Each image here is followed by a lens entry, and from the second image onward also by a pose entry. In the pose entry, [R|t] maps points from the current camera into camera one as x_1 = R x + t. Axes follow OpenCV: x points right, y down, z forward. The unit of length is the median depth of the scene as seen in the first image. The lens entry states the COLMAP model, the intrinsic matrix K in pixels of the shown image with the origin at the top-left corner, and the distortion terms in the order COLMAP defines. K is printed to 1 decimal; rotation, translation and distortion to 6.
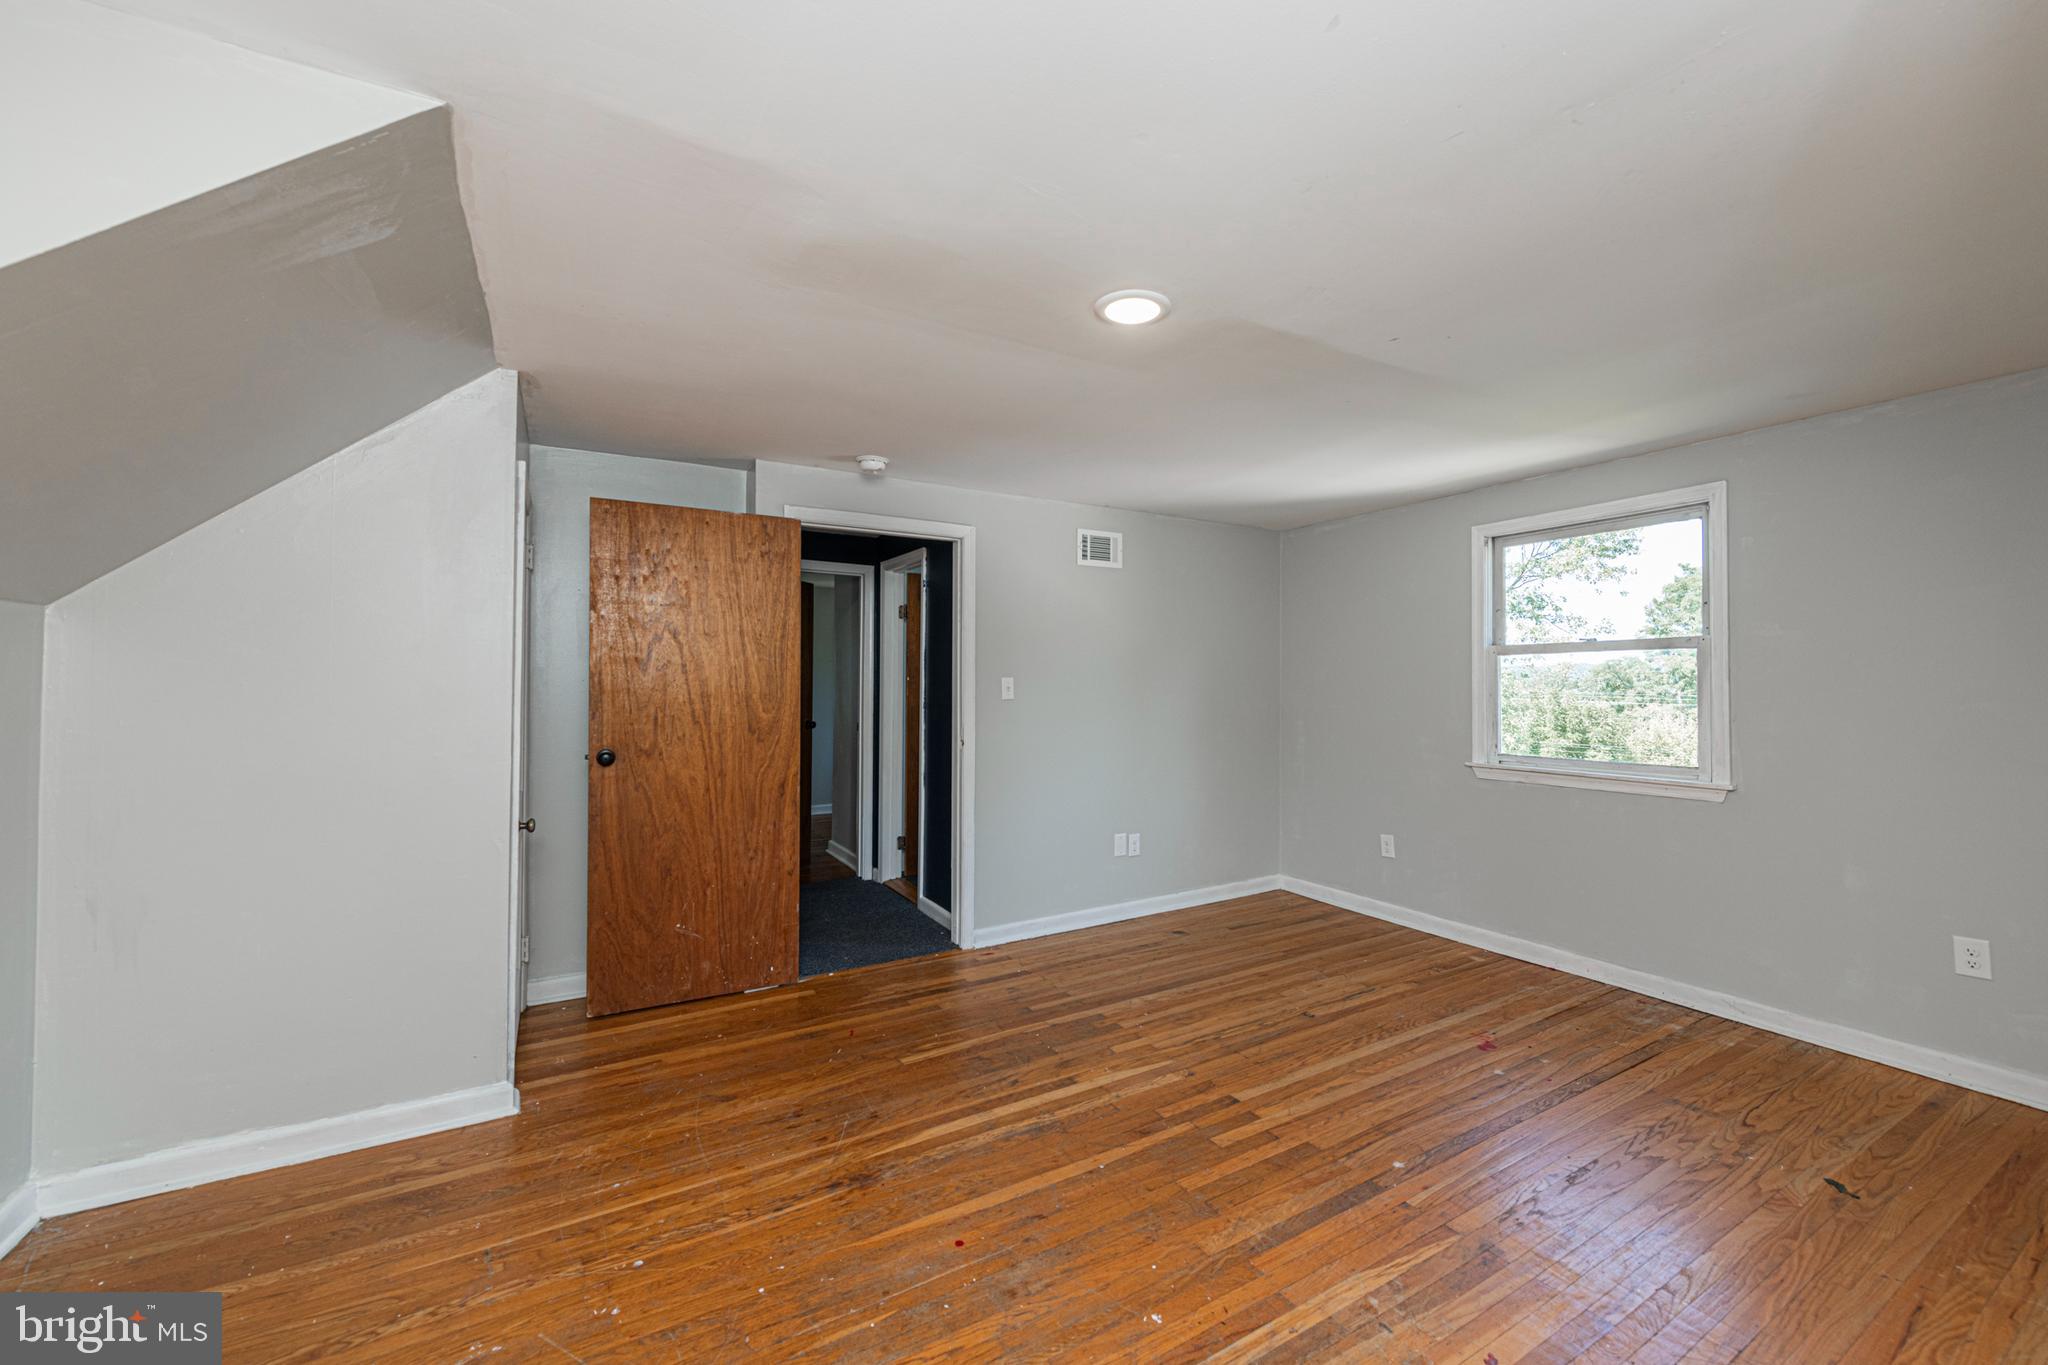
lens RADIAL K [[810.5, 0, 1024.0], [0, 810.5, 682.5], [0, 0, 1]] dist [0.010812, -0.000188]
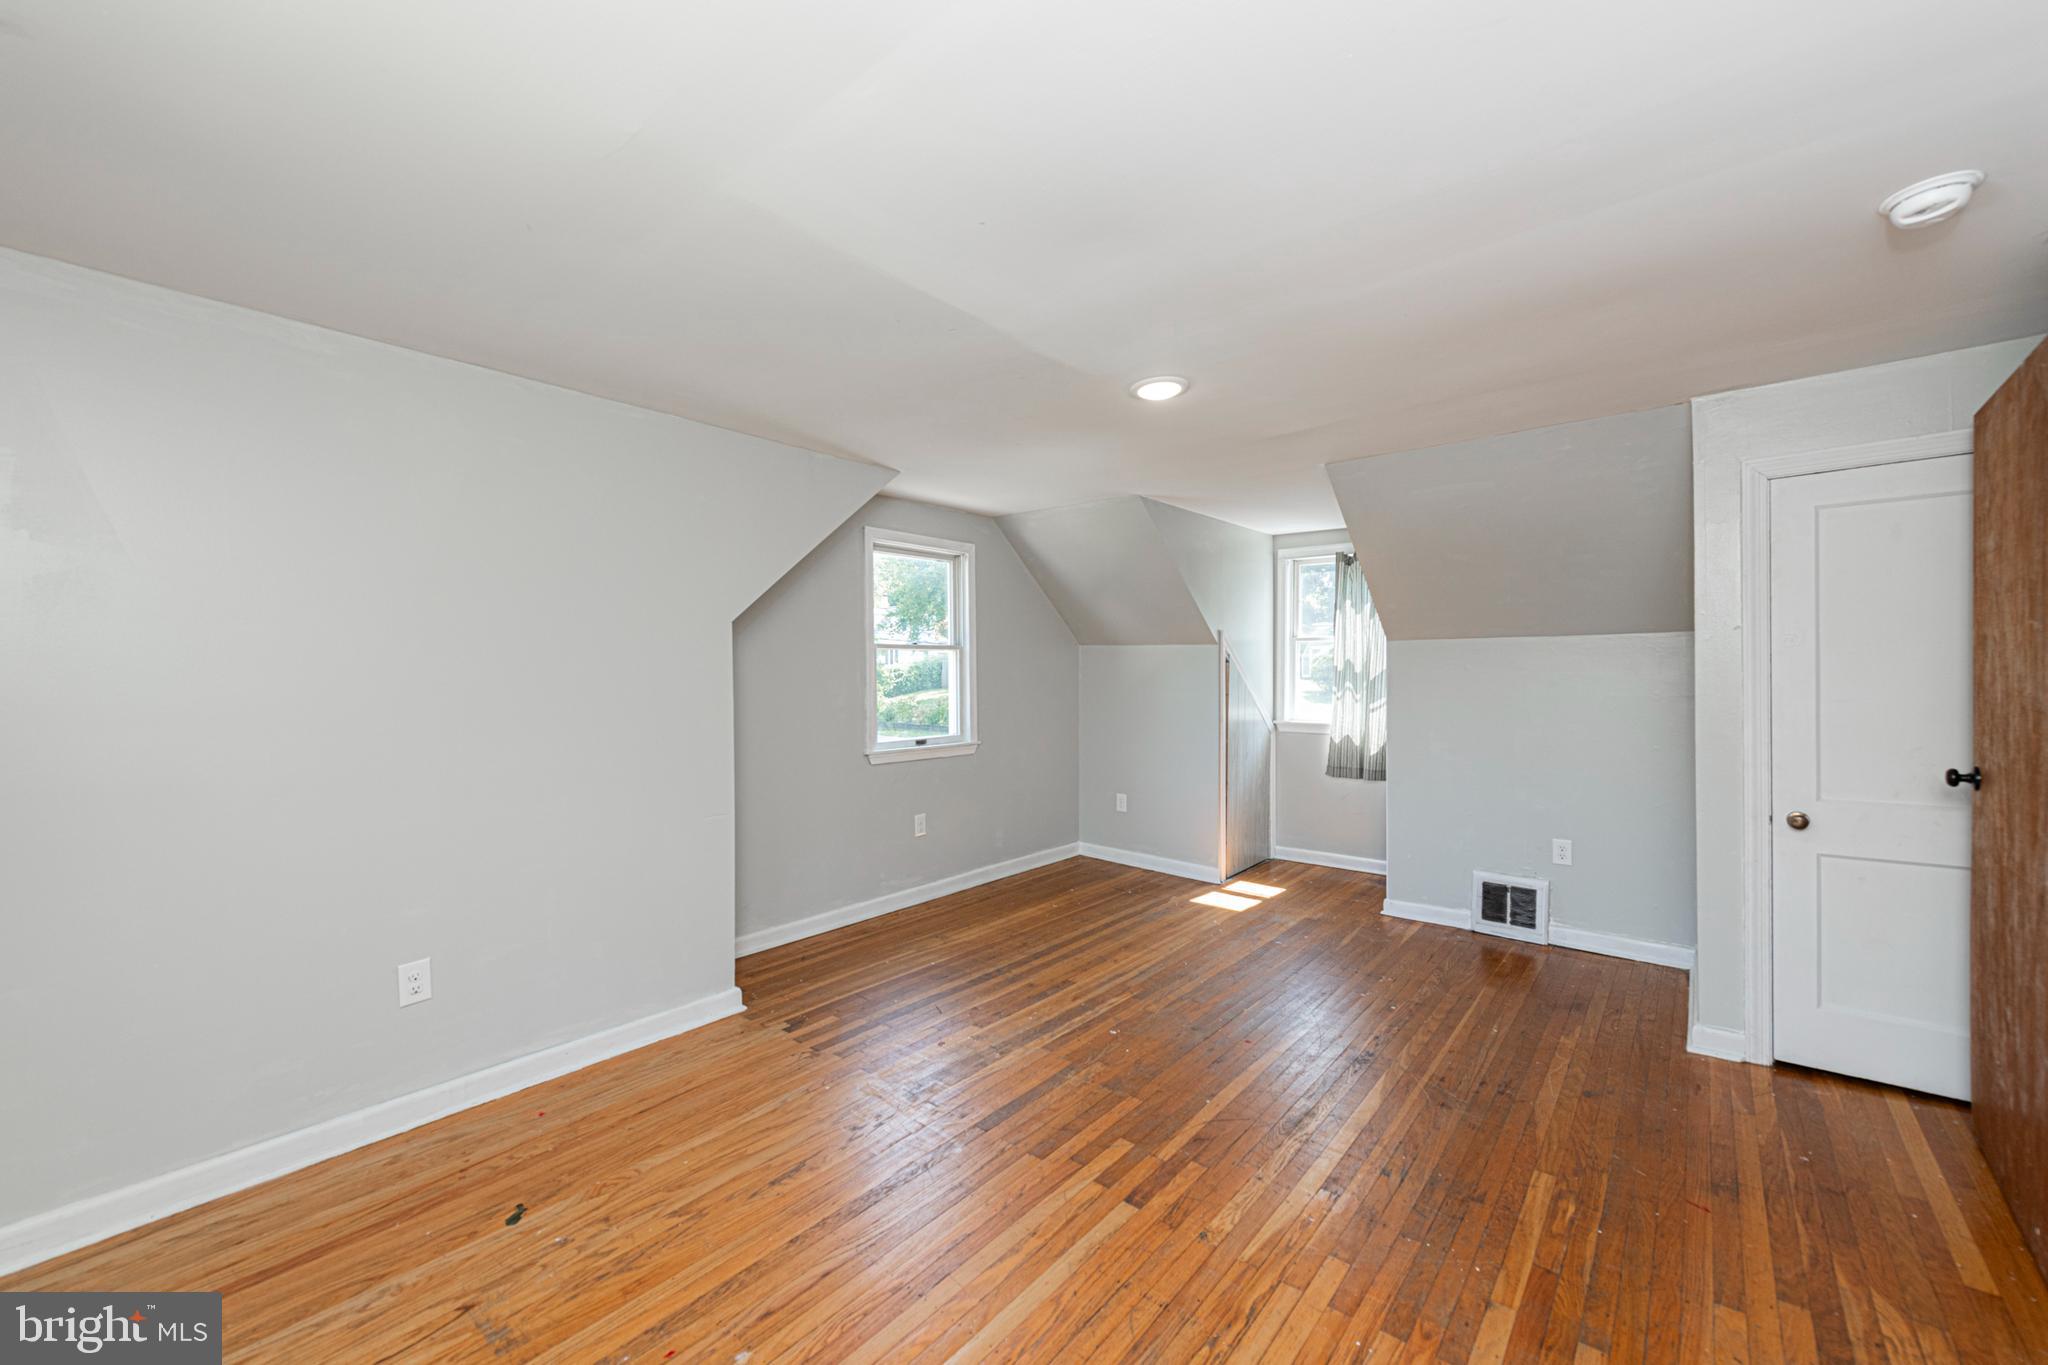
lens RADIAL K [[802.1, 0, 1024.0], [0, 802.1, 682.5], [0, 0, 1]] dist [0.010525, -0.000173]
pose [[-0.938137, 0.007105, -0.346191, 0.572703], [0.005447, 0.999969, 0.005764, -0.000301], [0.346221, 0.003521, -0.938146, 1.555000]]
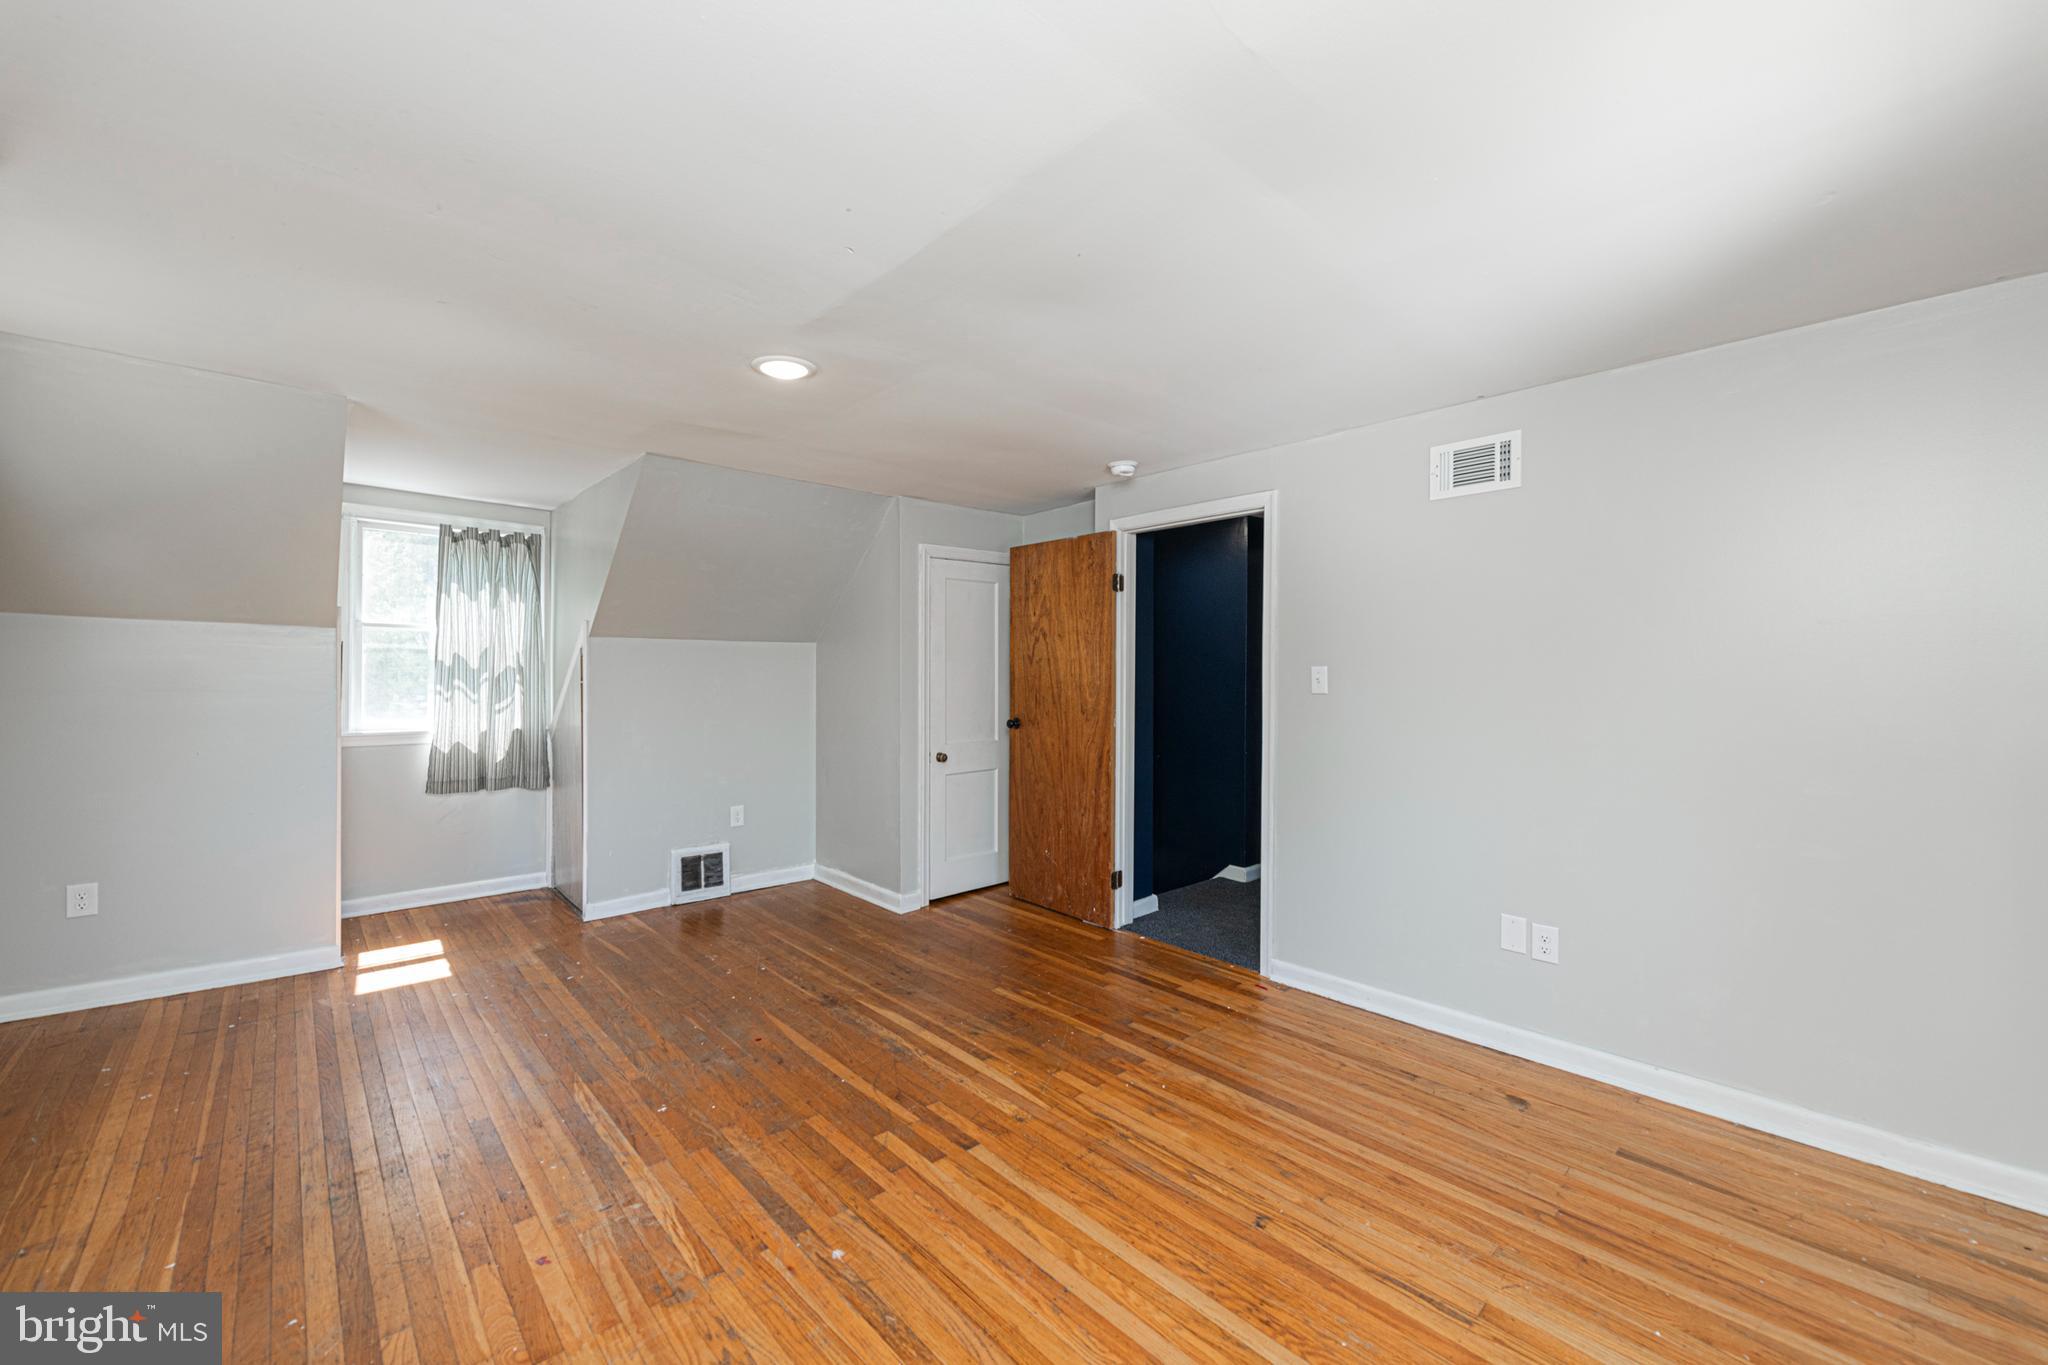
lens RADIAL K [[802.1, 0, 1024.0], [0, 802.1, 682.5], [0, 0, 1]] dist [0.010525, -0.000173]
pose [[0.212156, 0.013604, -0.977141, 1.021045], [0.001190, 0.999899, 0.014180, -0.002155], [0.977235, -0.004171, 0.212119, 0.799298]]
